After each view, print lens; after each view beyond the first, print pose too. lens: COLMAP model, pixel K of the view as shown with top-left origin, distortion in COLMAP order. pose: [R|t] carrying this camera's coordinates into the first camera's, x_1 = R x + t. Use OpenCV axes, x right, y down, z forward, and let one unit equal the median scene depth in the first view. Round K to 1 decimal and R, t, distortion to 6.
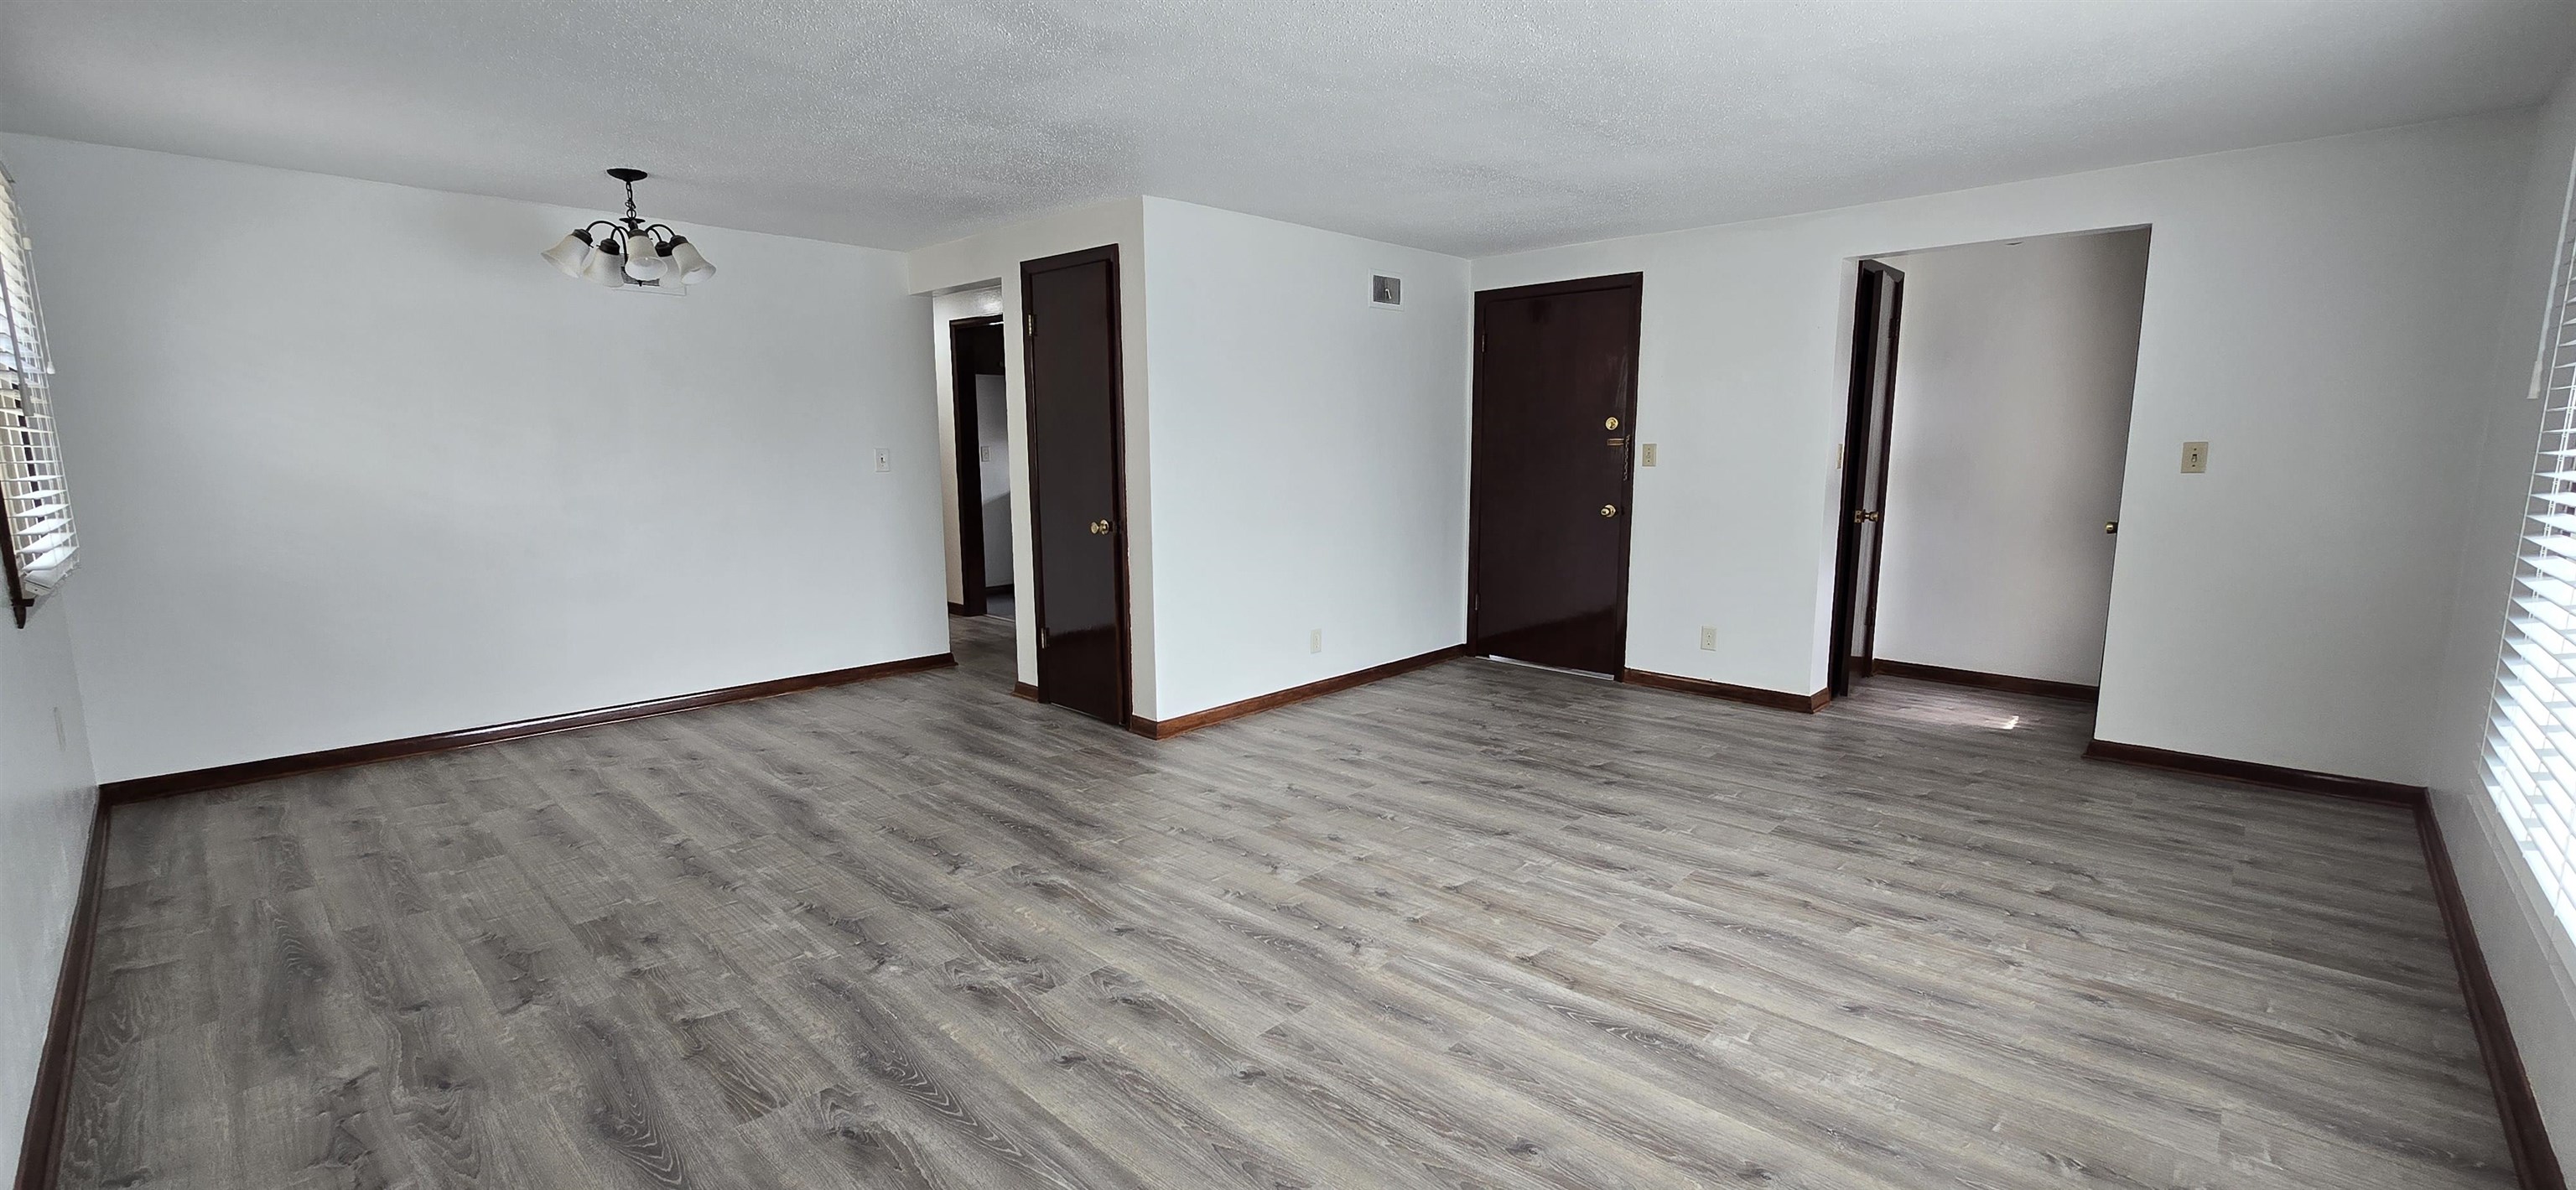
lens RADIAL K [[1050.2, 0, 1285.6], [0, 1050.2, 585.8], [0, 0, 1]] dist [0.000165, 0.000037]
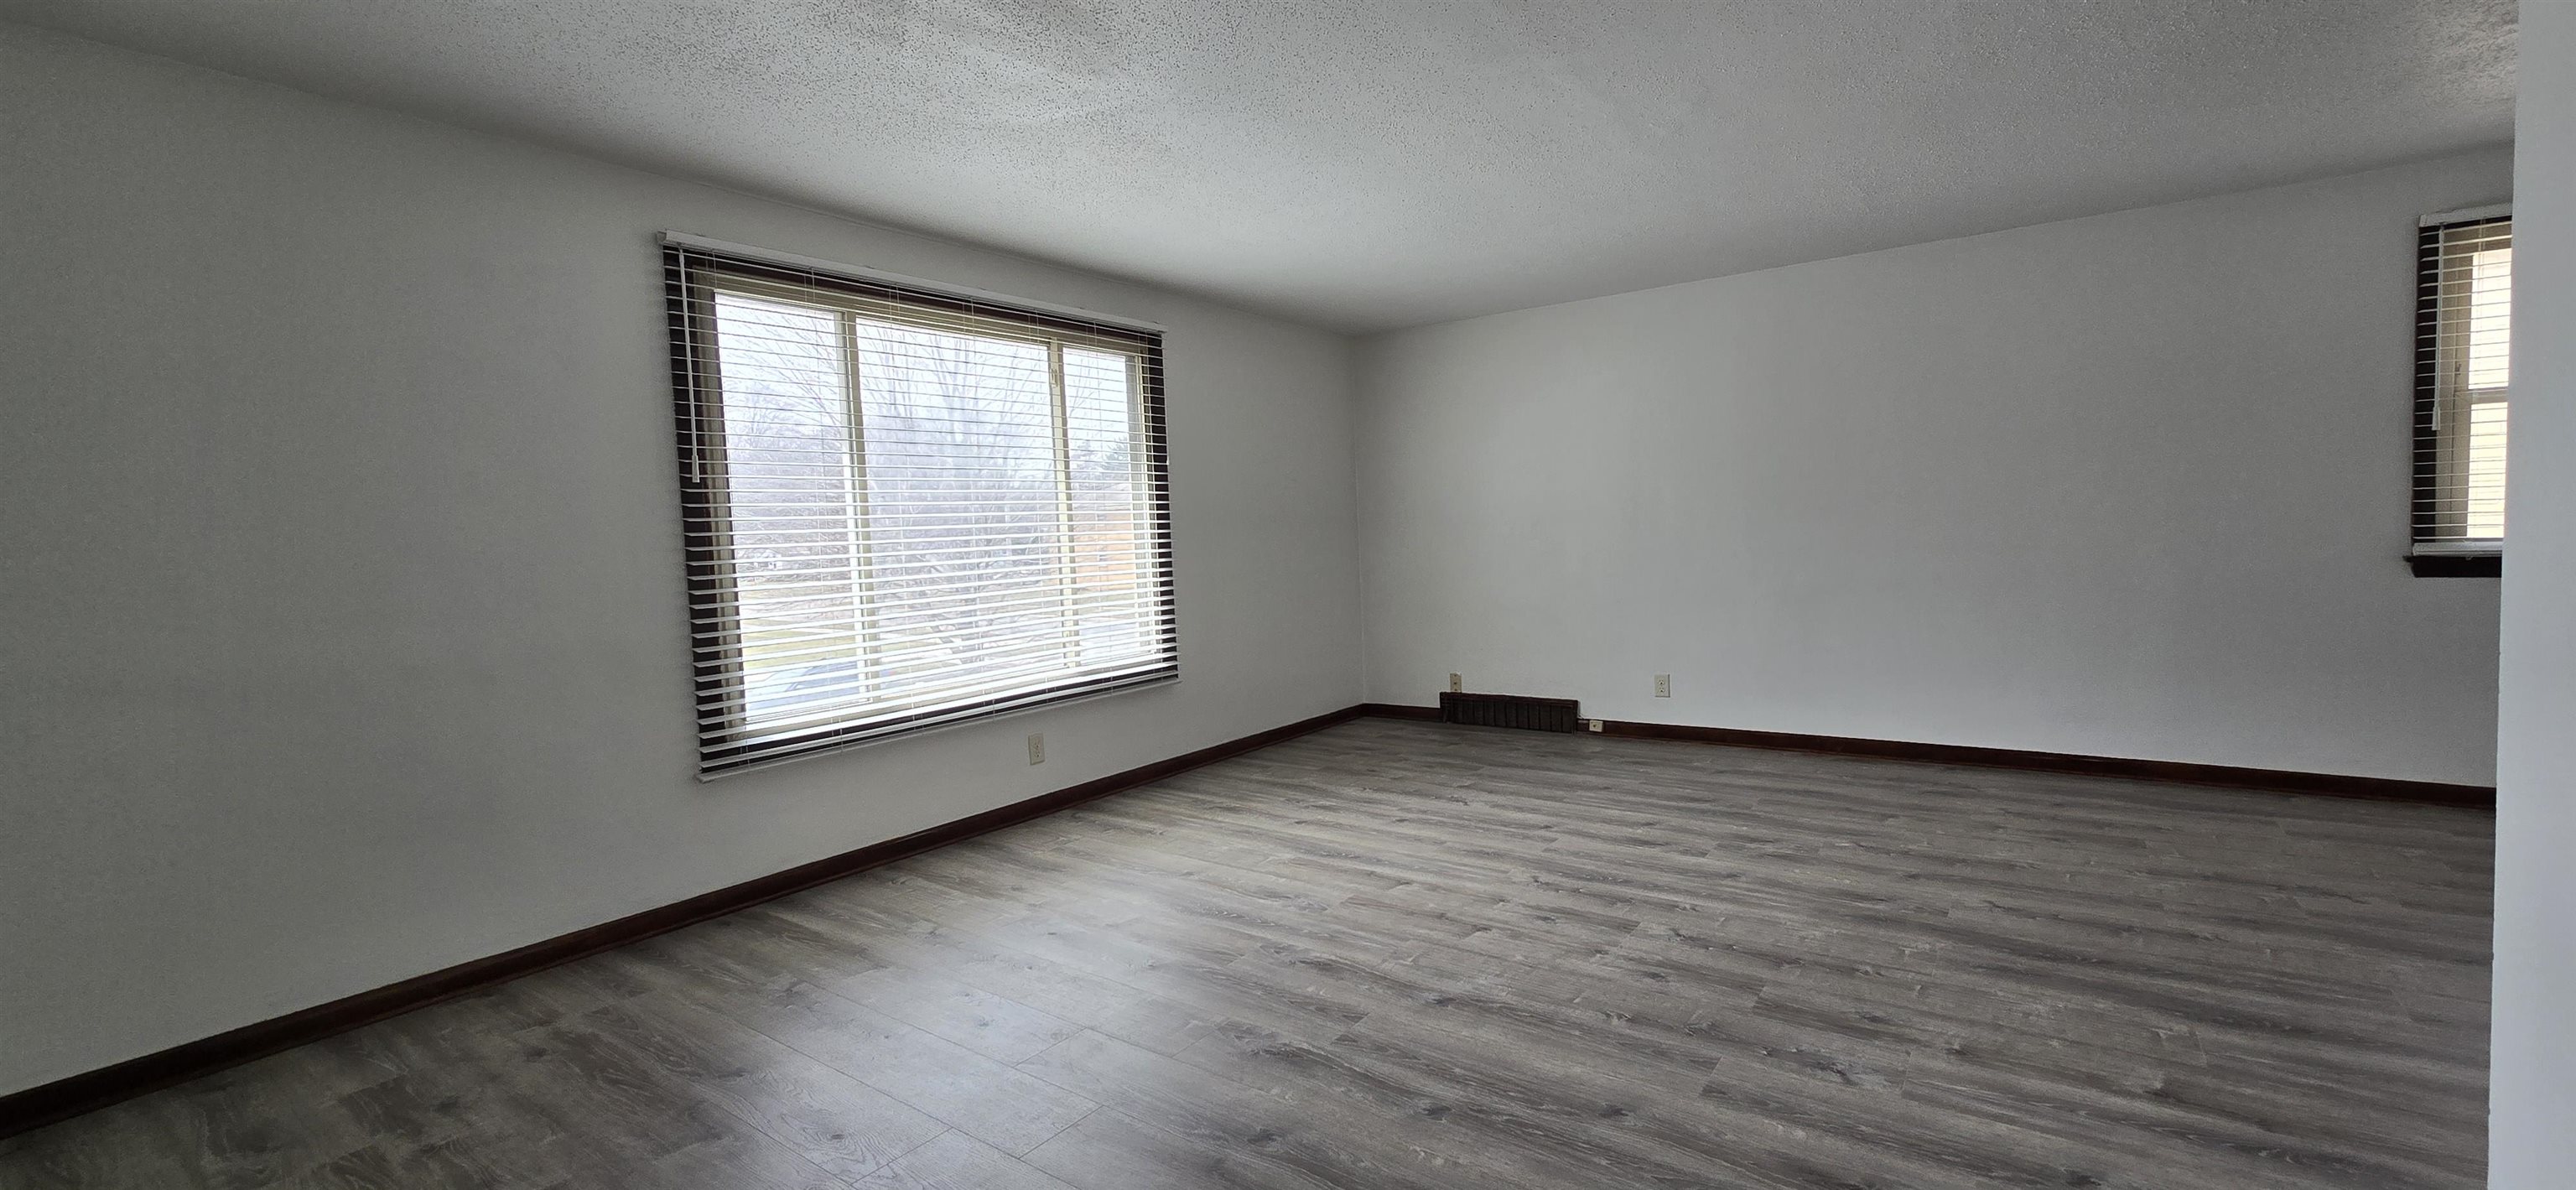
lens RADIAL K [[1050.2, 0, 1287.1], [0, 1050.2, 602.8], [0, 0, 1]] dist [0.000165, 0.000037]
pose [[-0.989870, 0.049851, -0.132935, 0.462589], [0.021590, 0.978294, 0.206096, -0.221912], [0.140324, 0.201138, -0.969460, 1.898451]]
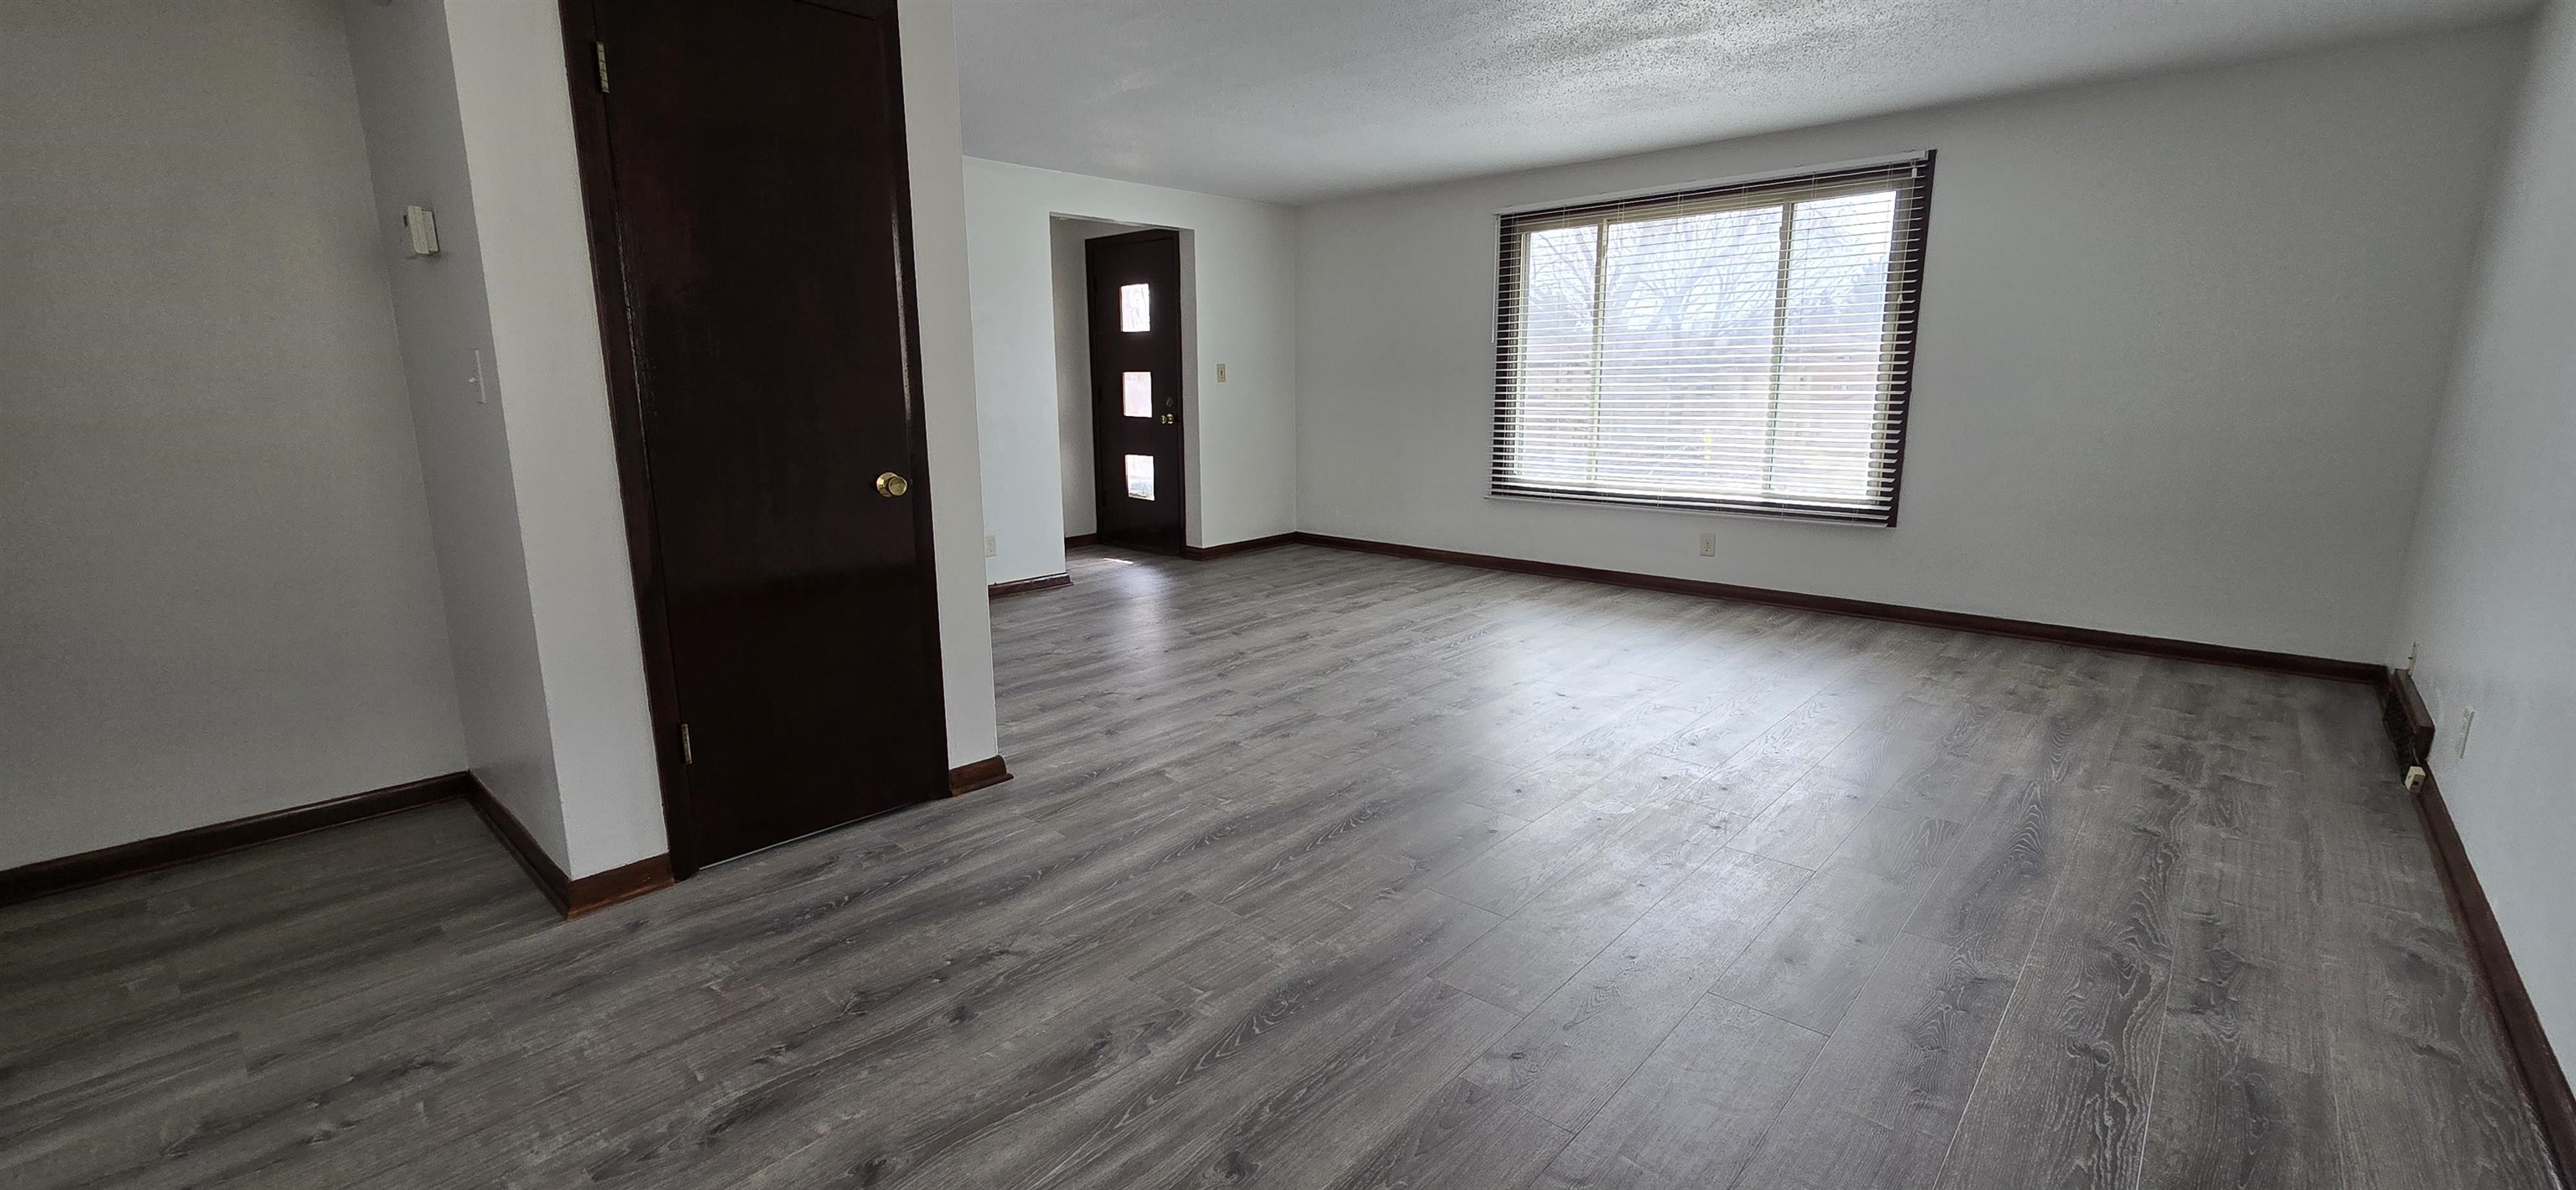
lens RADIAL K [[1050.2, 0, 1295.3], [0, 1050.2, 600.6], [0, 0, 1]] dist [0.000165, 0.000037]
pose [[-0.025362, -0.200965, 0.979270, -1.192558], [0.147445, 0.968120, 0.202495, -0.120294], [-0.988745, 0.149524, 0.005078, 1.210582]]
